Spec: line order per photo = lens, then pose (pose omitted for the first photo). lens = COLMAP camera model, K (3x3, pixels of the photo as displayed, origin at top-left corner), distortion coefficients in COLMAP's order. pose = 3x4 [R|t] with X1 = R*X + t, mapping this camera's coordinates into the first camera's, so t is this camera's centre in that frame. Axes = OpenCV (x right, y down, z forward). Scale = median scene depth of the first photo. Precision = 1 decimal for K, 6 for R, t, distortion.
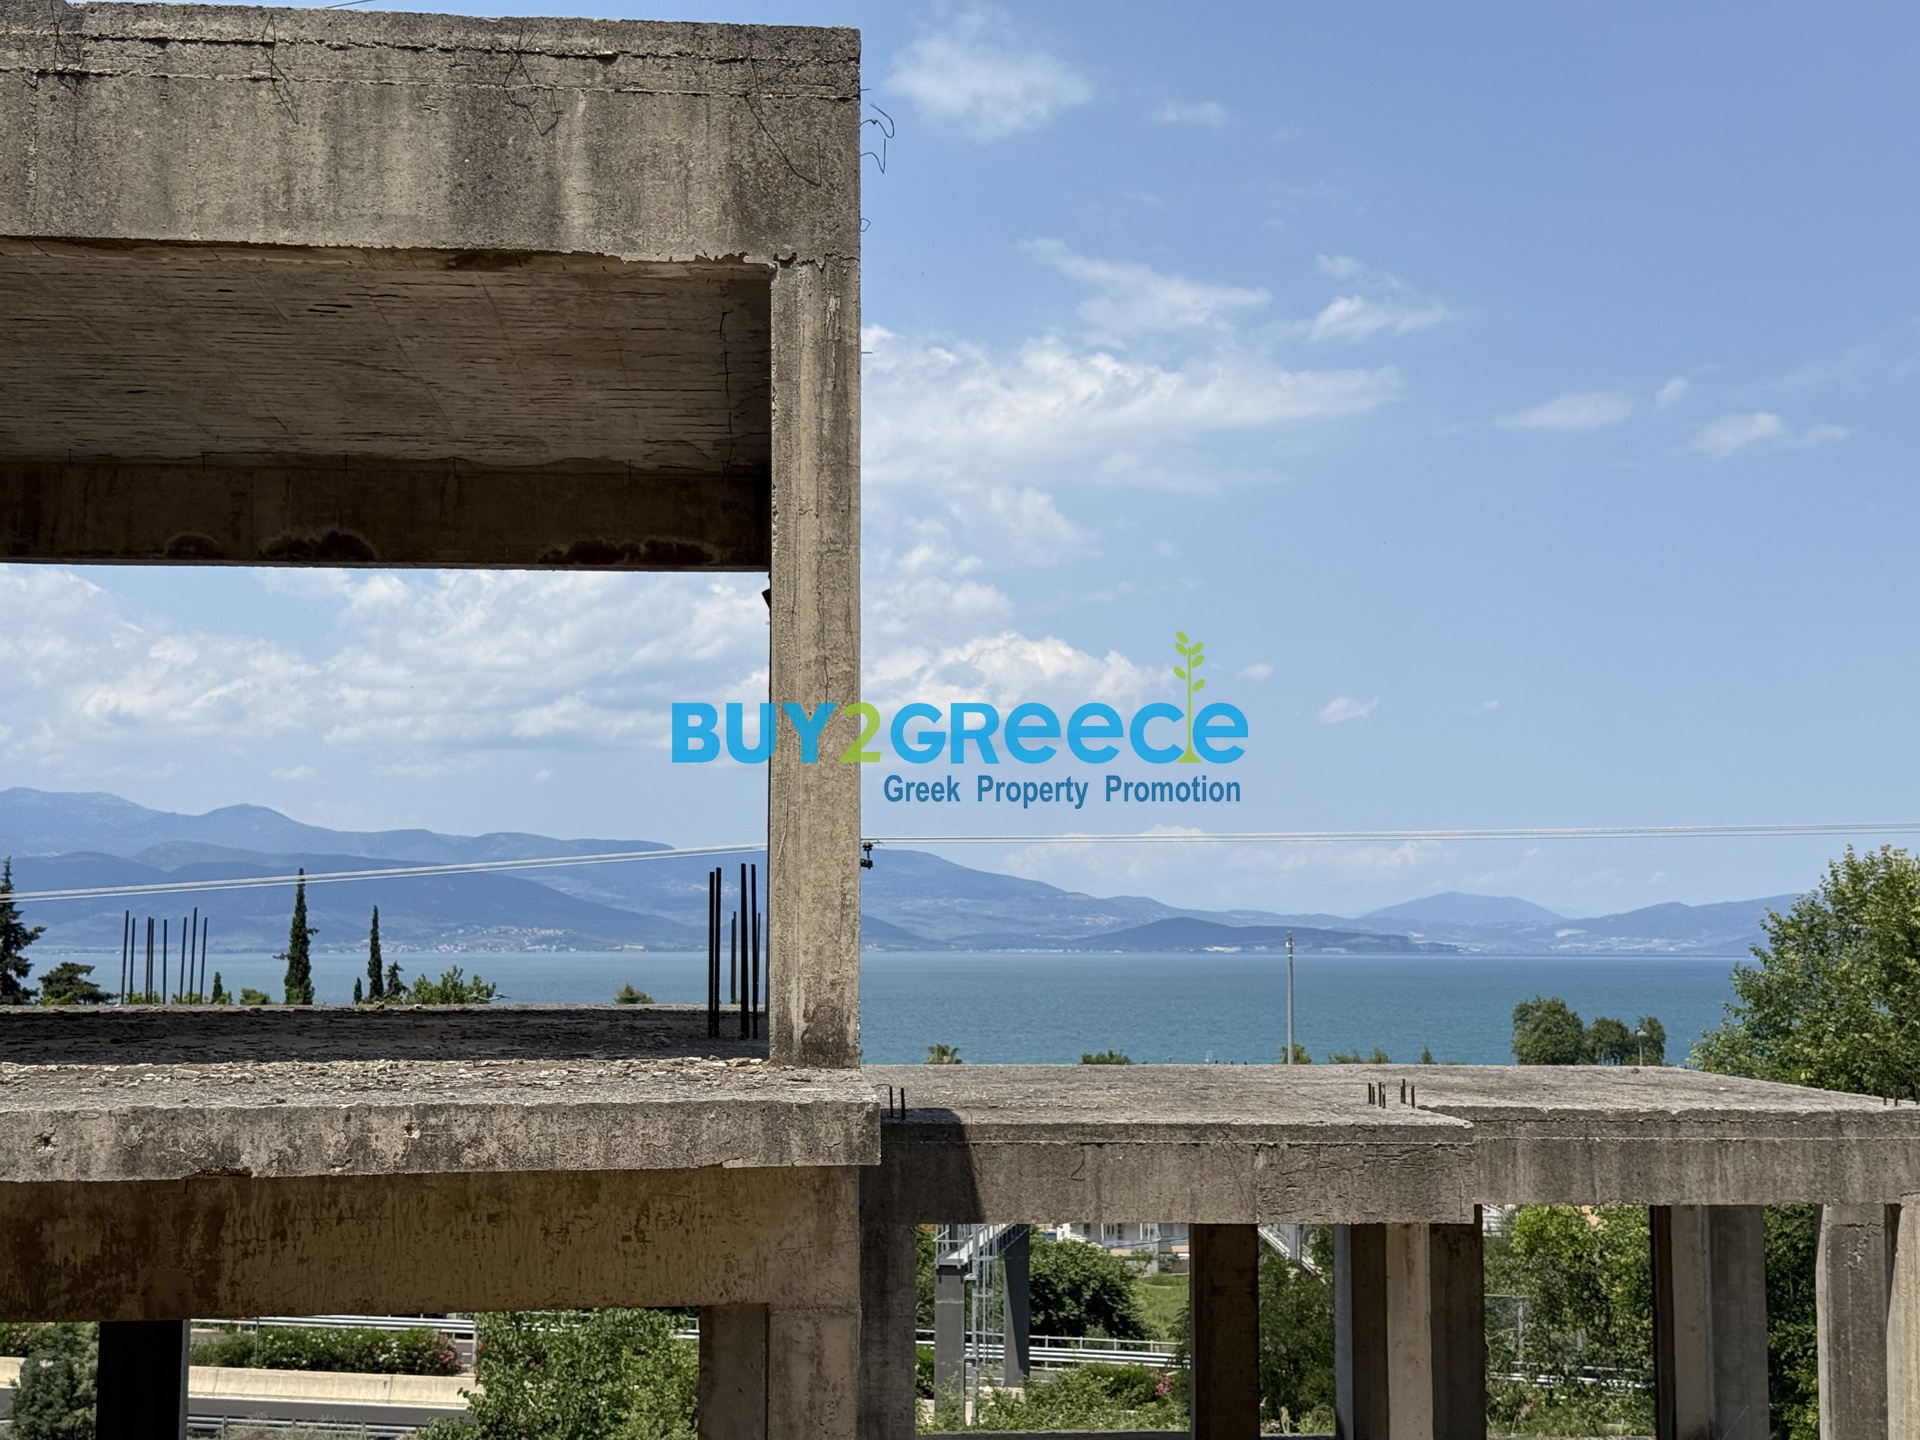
lens RADIAL K [[2706.3, 0, 960.7], [0, 2706.3, 719.8], [0, 0, 1]] dist [0.101698, 0.000000]
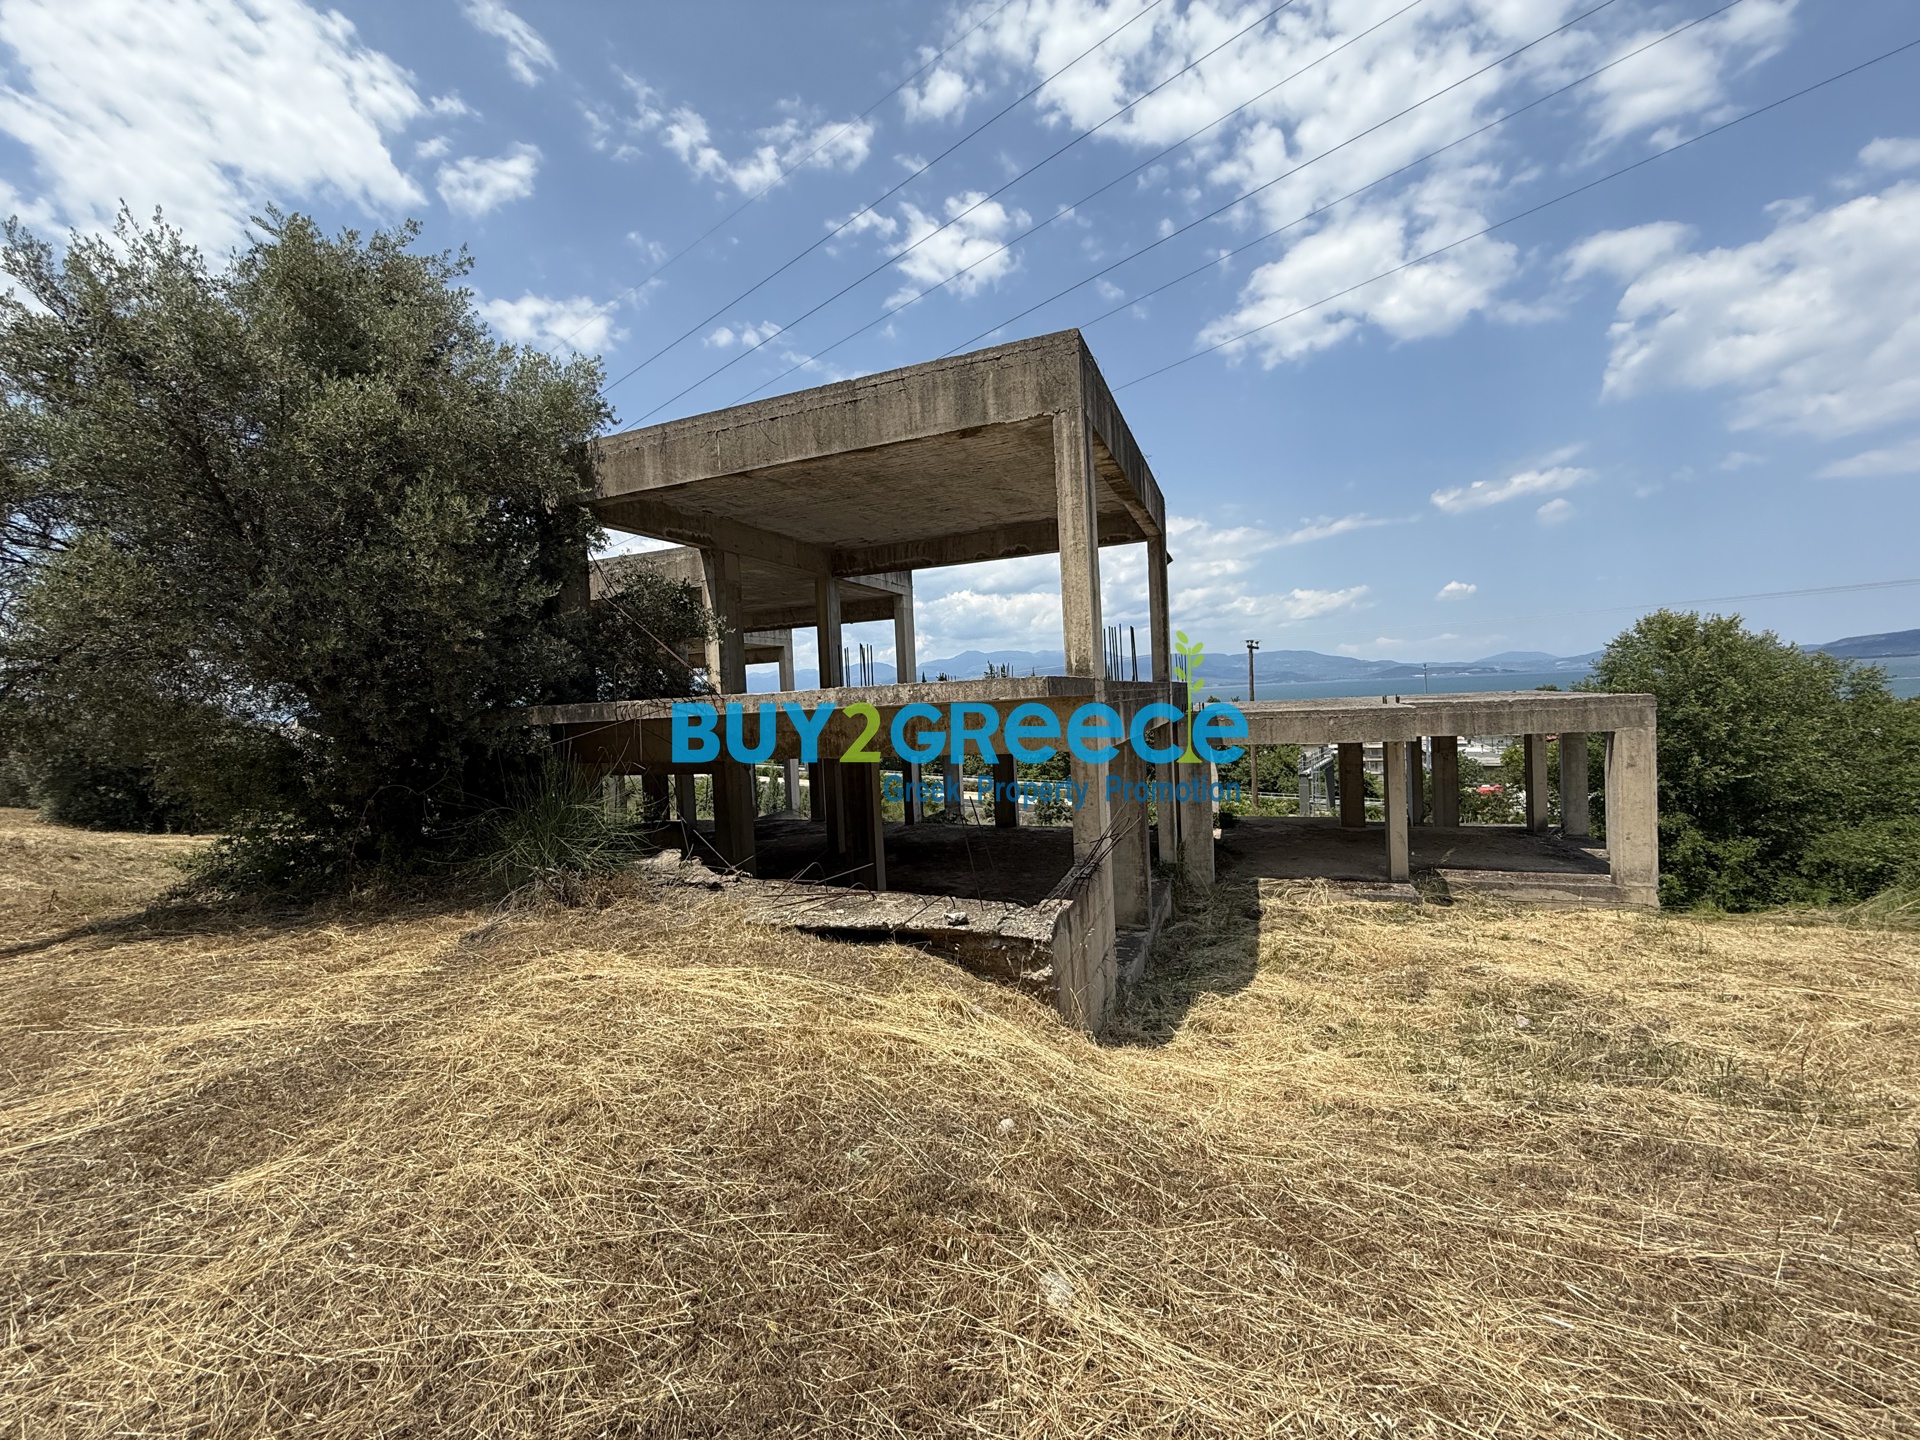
lens RADIAL K [[765.9, 0, 960.8], [0, 765.9, 713.9], [0, 0, 1]] dist [0.001021, 0.000361]
pose [[0.896786, -0.036235, -0.440978, 0.202332], [0.085075, 0.992166, 0.091486, 0.076069], [0.434208, -0.119559, 0.892843, 0.153331]]
